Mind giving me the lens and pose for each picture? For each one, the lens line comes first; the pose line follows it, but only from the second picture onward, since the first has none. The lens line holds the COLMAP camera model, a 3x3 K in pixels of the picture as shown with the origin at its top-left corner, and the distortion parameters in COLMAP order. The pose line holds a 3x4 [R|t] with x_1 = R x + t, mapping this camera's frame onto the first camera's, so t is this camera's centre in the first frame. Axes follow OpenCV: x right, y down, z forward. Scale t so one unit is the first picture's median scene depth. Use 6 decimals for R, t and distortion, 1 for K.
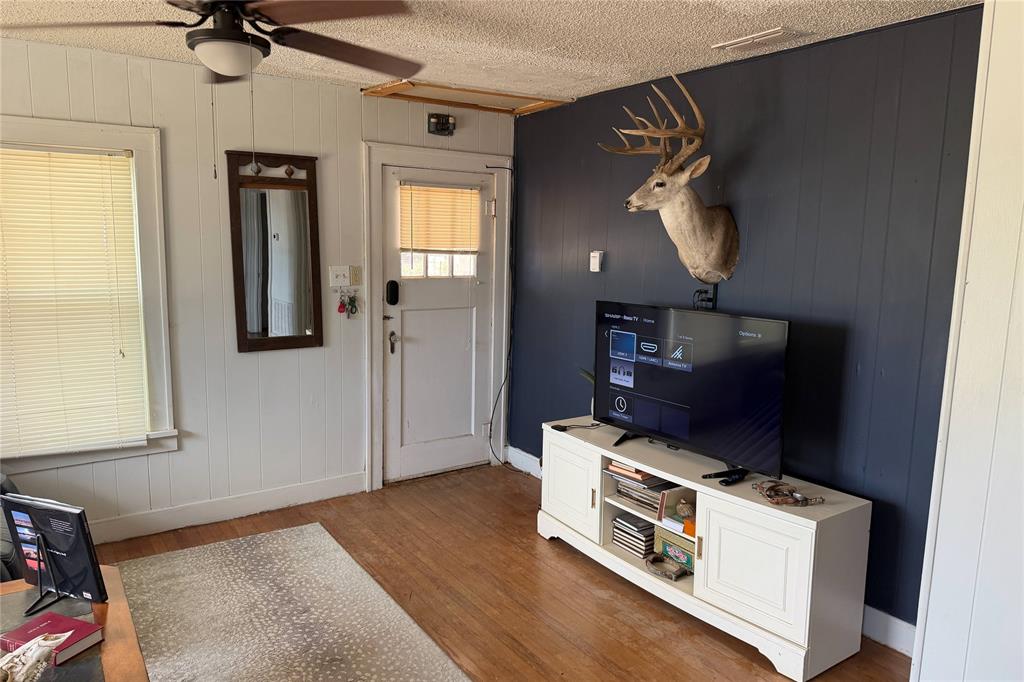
lens RADIAL K [[718.0, 0, 516.6], [0, 718.0, 343.3], [0, 0, 1]] dist [0.067933, -0.094728]
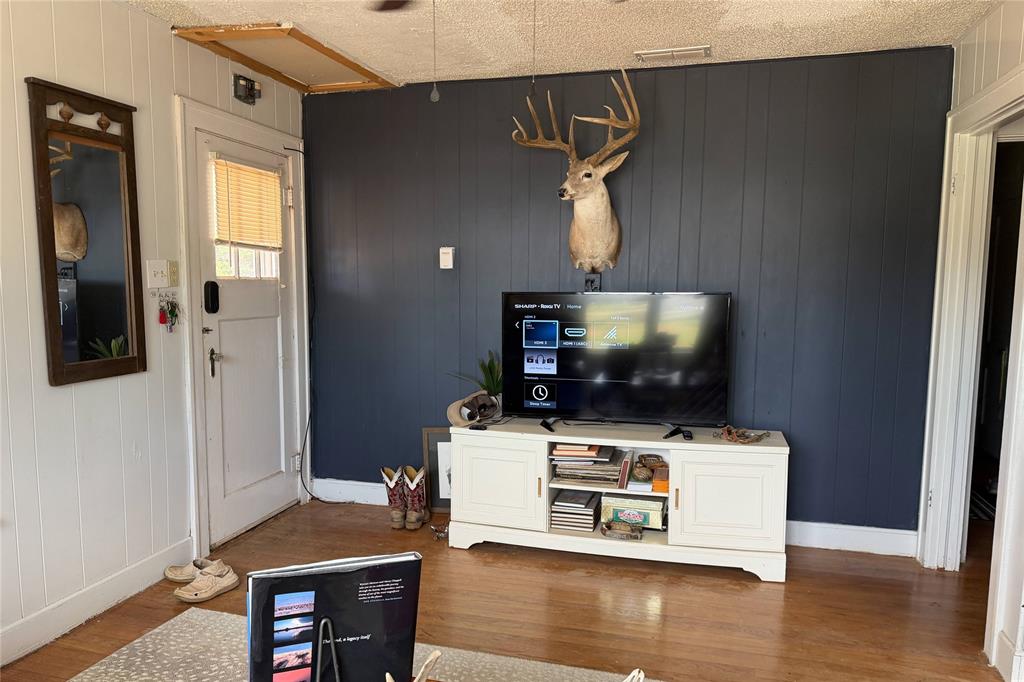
lens RADIAL K [[741.0, 0, 527.6], [0, 741.0, 373.2], [0, 0, 1]] dist [0.017448, -0.036298]
pose [[0.751918, -0.091367, 0.652895, -0.534833], [0.099348, 0.994744, 0.024791, 0.029147], [-0.651728, 0.046223, 0.757043, 0.218932]]
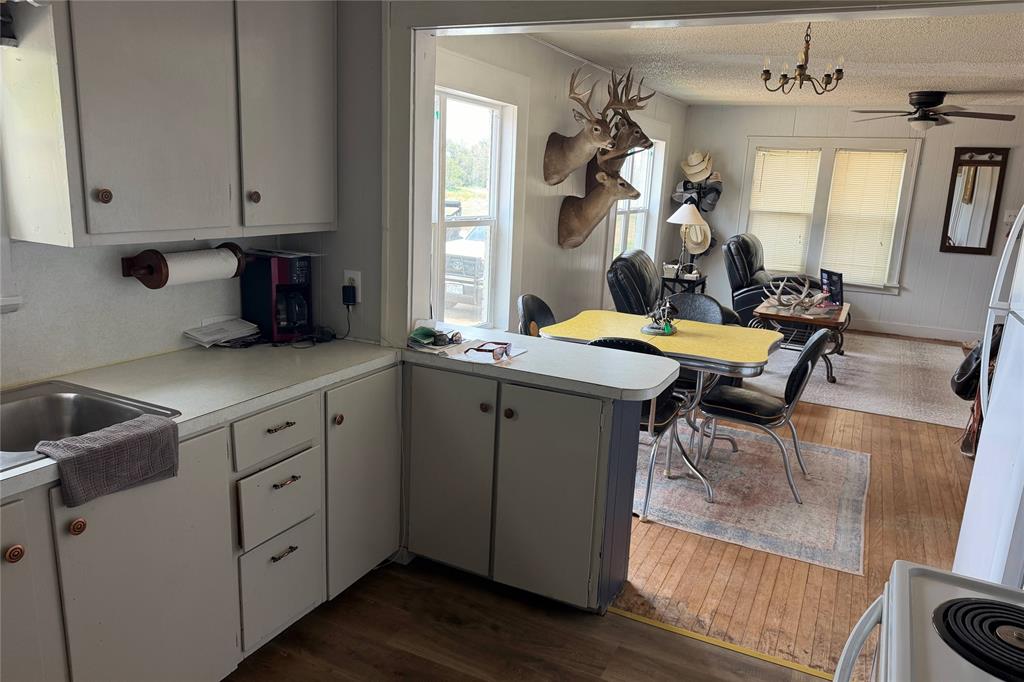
lens RADIAL K [[718.0, 0, 519.4], [0, 718.0, 351.3], [0, 0, 1]] dist [0.067933, -0.094728]
pose [[0.494915, 0.205300, -0.844340, 0.810950], [-0.159814, 0.976619, 0.143788, 0.185566], [0.854119, 0.063775, 0.516153, -1.016237]]
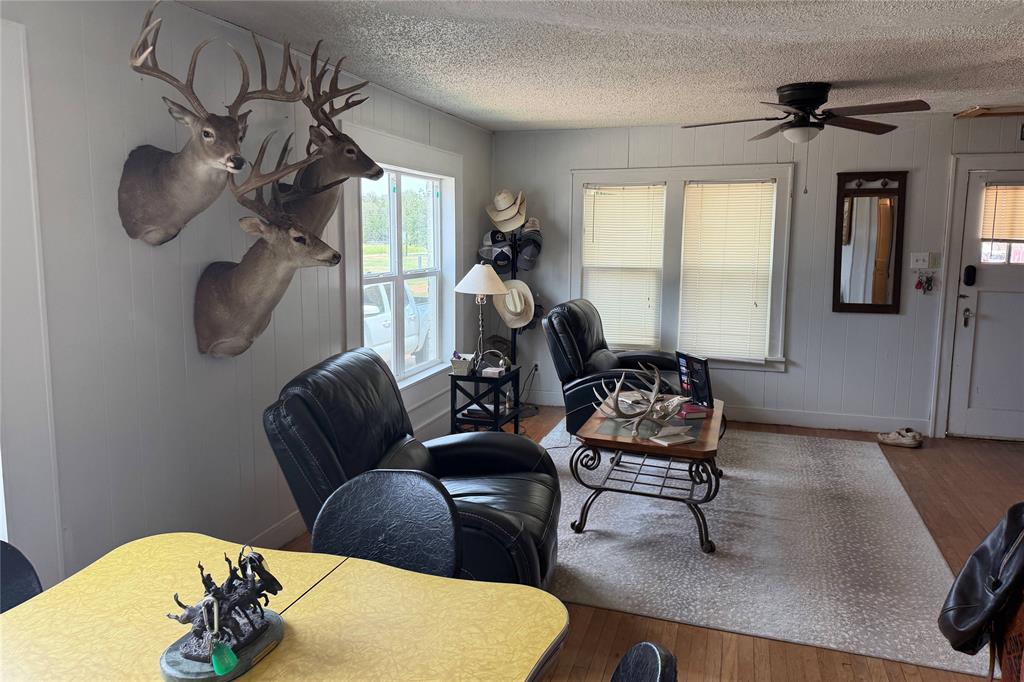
lens RADIAL K [[718.0, 0, 504.4], [0, 718.0, 321.2], [0, 0, 1]] dist [0.067933, -0.094728]
pose [[0.609575, 0.078282, -0.788854, 0.379096], [-0.108985, 0.993939, 0.014416, 0.086695], [0.785201, 0.077186, 0.614411, -0.415878]]
